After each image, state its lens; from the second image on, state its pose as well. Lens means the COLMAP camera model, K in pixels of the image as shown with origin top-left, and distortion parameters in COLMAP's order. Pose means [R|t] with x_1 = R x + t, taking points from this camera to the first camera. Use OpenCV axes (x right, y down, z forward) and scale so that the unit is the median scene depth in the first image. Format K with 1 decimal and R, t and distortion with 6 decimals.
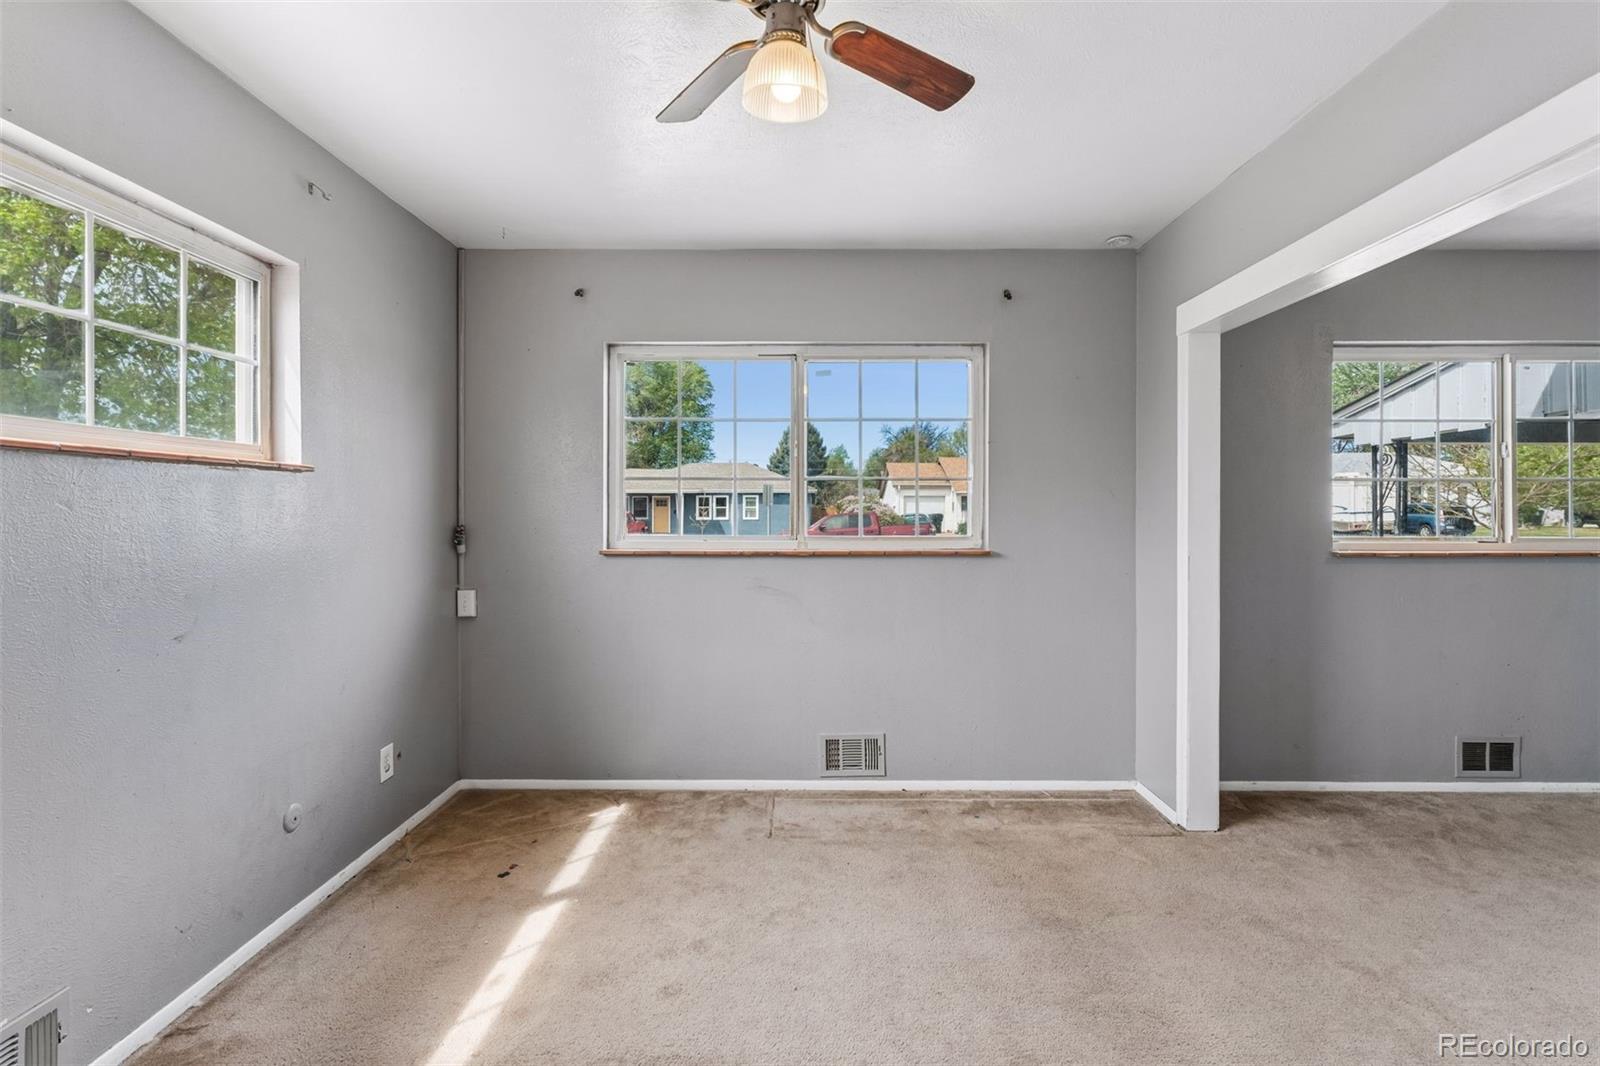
lens RADIAL K [[734.6, 0, 809.1], [0, 734.6, 507.4], [0, 0, 1]] dist [-0.004687, 0.000778]
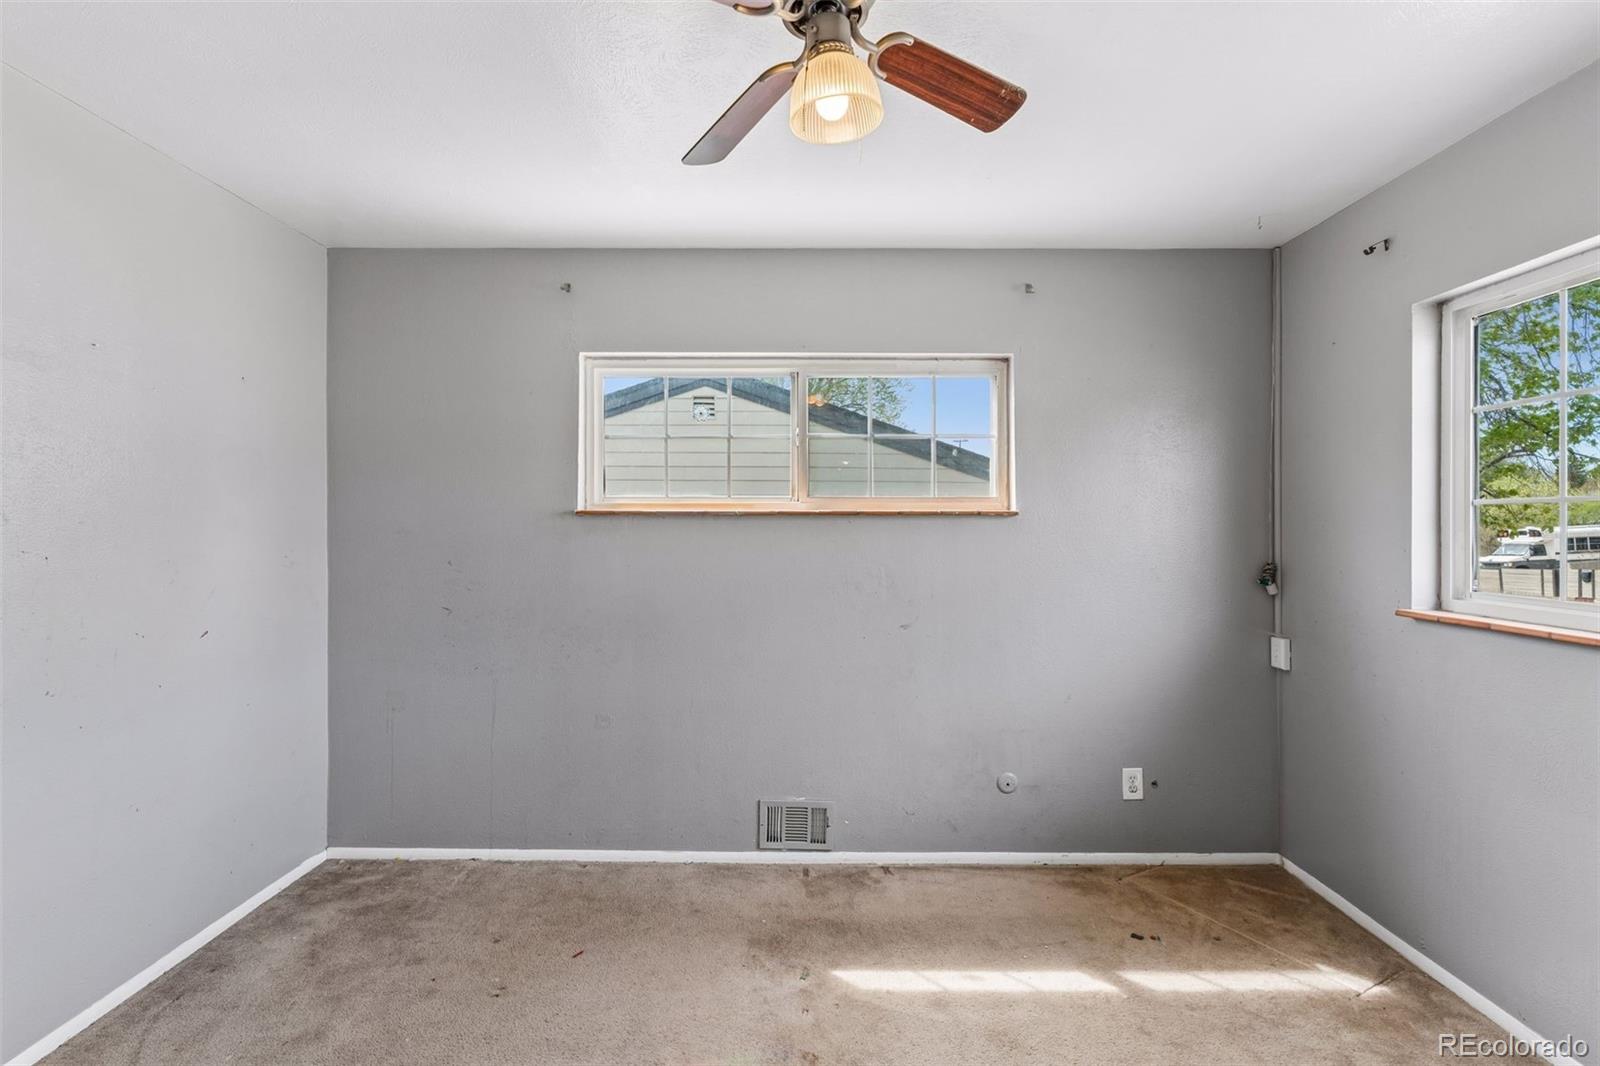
lens RADIAL K [[734.6, 0, 816.9], [0, 734.6, 525.8], [0, 0, 1]] dist [-0.004687, 0.000778]
pose [[-0.003092, 0.001347, -0.999994, 0.483251], [0.002510, 0.999996, 0.001339, -0.027660], [0.999992, -0.002506, -0.003096, 0.543365]]
